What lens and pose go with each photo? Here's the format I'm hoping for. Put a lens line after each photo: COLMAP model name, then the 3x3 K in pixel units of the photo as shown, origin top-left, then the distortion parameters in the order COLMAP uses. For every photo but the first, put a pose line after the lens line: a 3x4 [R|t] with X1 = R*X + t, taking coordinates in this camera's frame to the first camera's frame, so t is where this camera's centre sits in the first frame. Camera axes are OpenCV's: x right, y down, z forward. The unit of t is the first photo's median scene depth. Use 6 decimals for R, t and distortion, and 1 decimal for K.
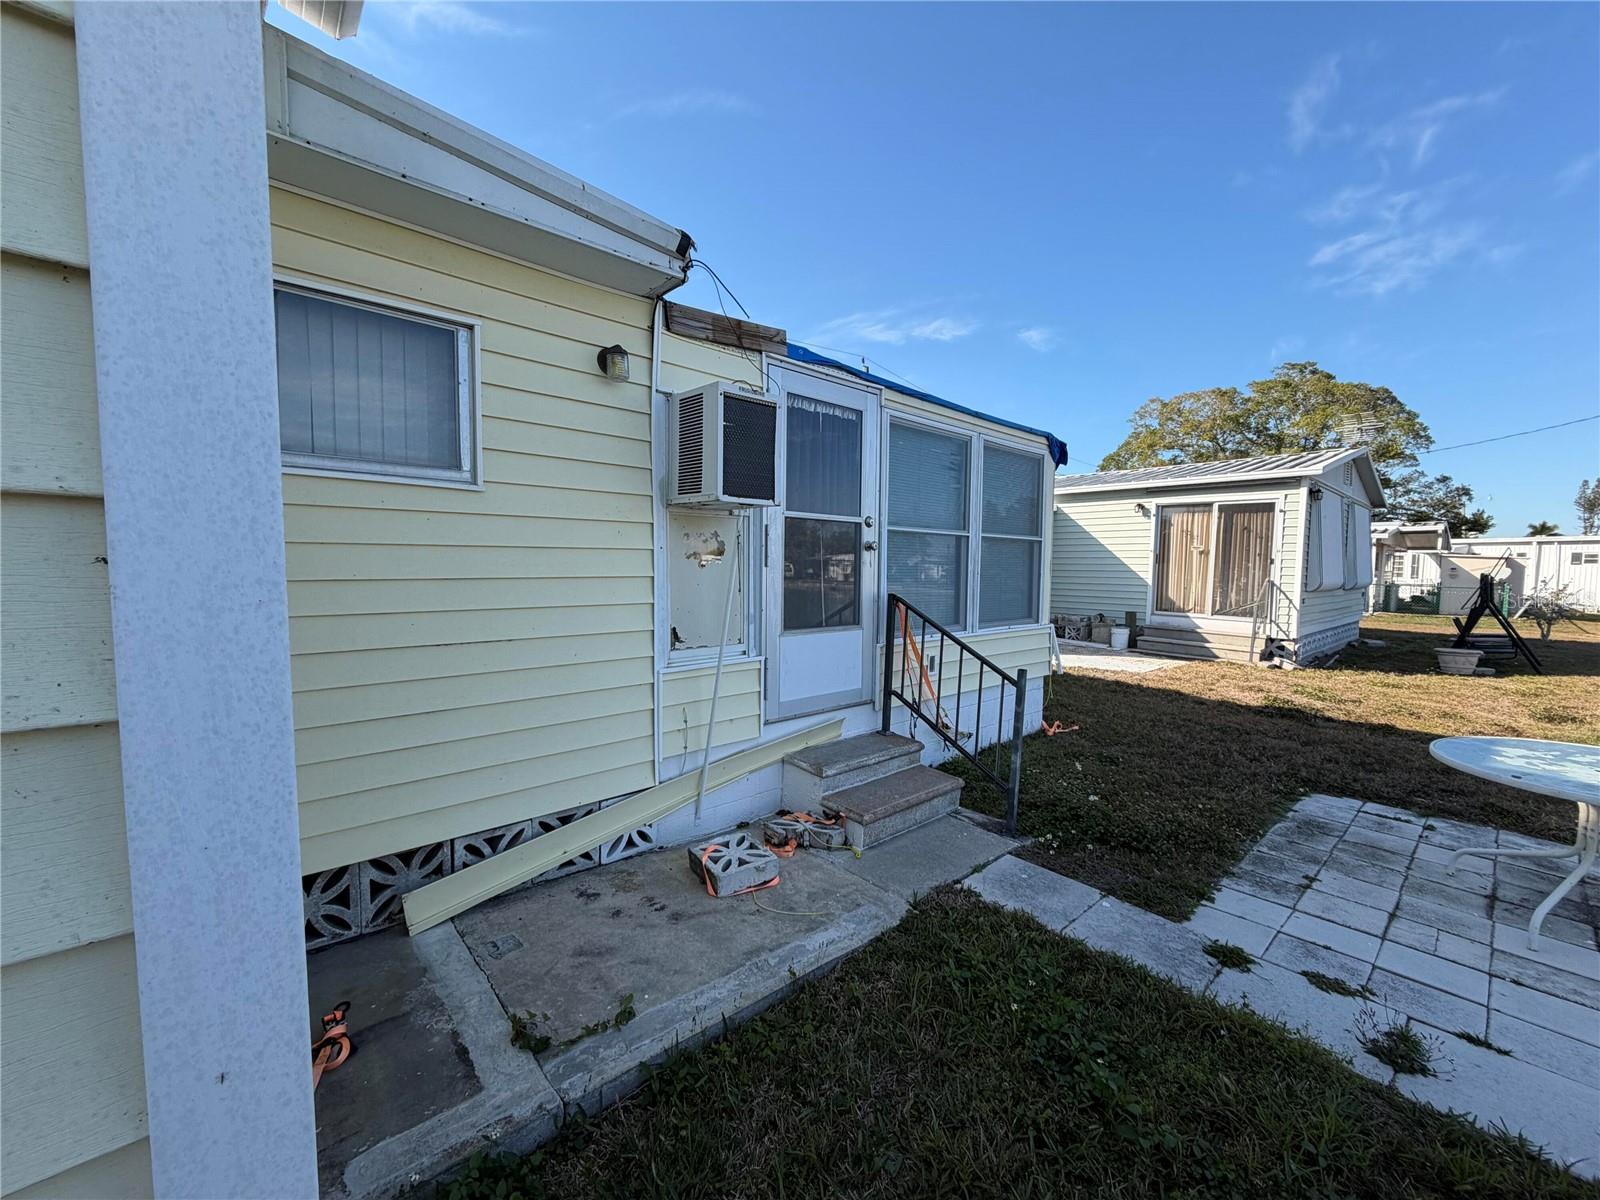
lens RADIAL K [[638.8, 0, 800.0], [0, 638.8, 600.0], [0, 0, 1]] dist [0.000301, -0.000126]
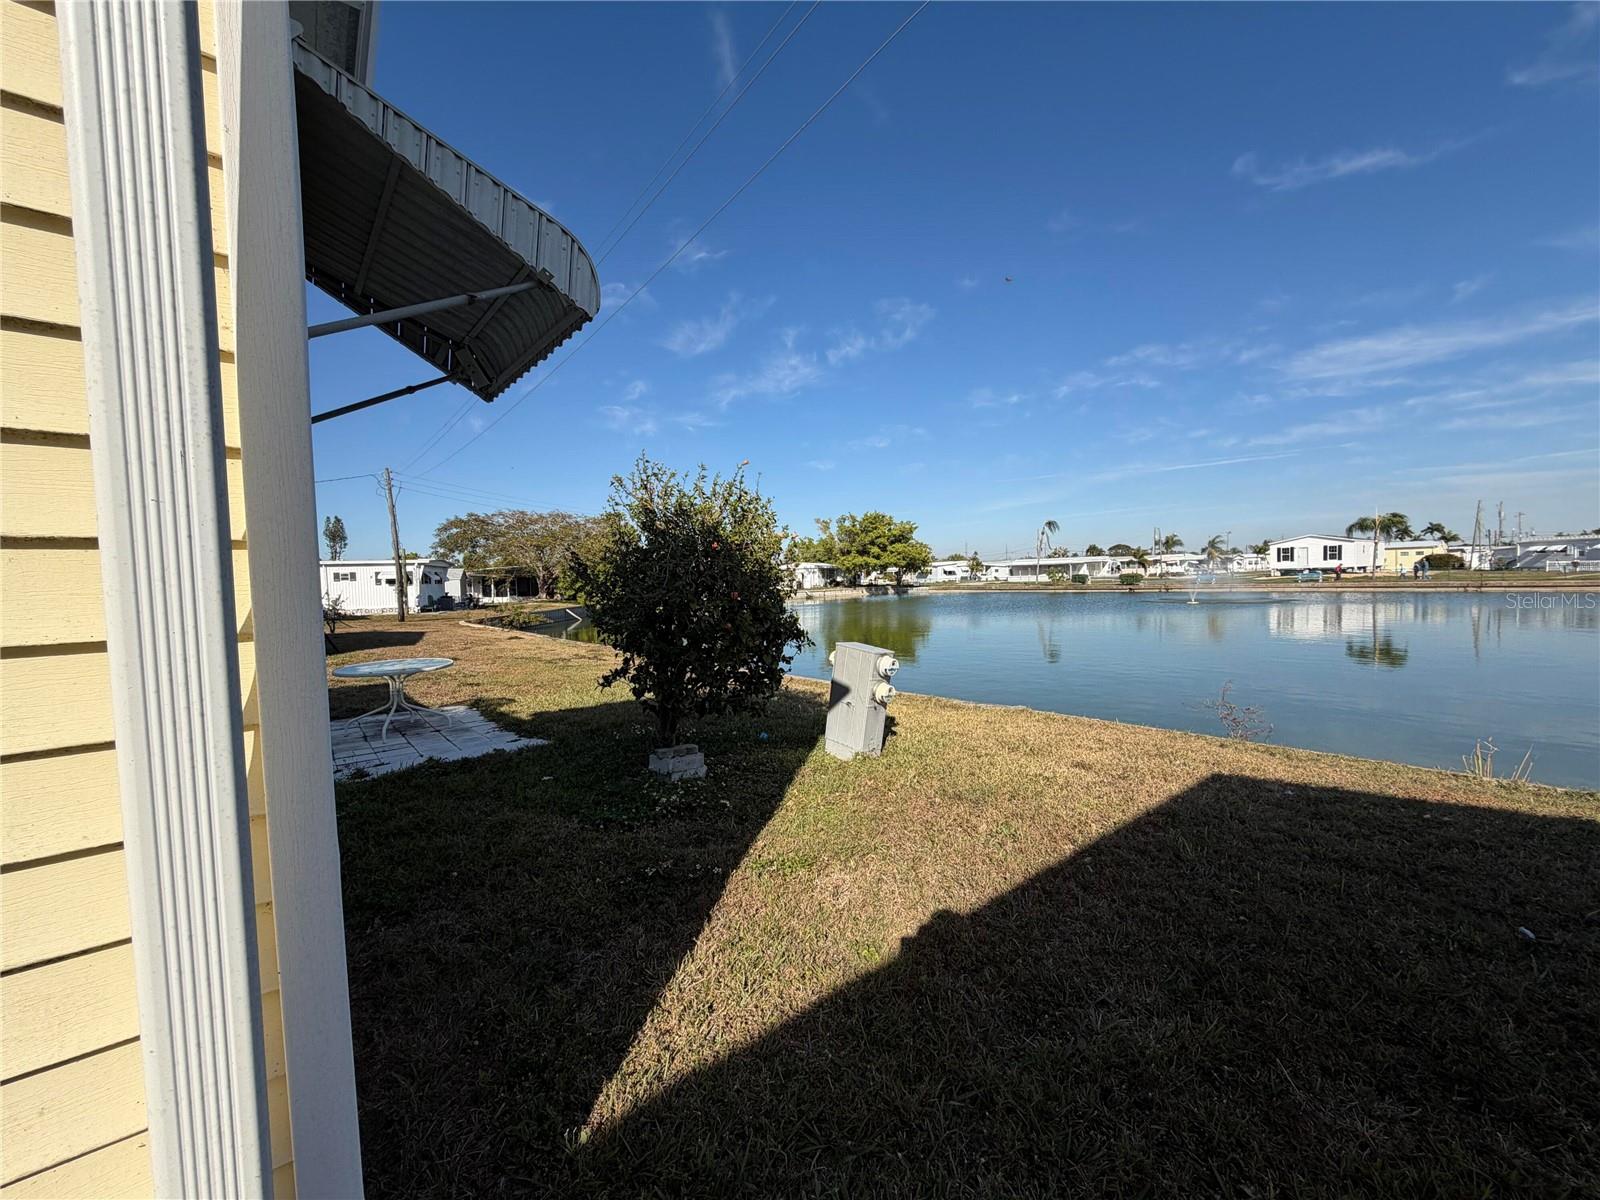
lens RADIAL K [[638.8, 0, 800.0], [0, 638.8, 600.0], [0, 0, 1]] dist [0.000301, -0.000126]
pose [[0.052612, -0.057181, 0.996977, -0.191635], [0.090401, 0.994533, 0.052270, 0.005345], [-0.994515, 0.087378, 0.057494, -0.124461]]
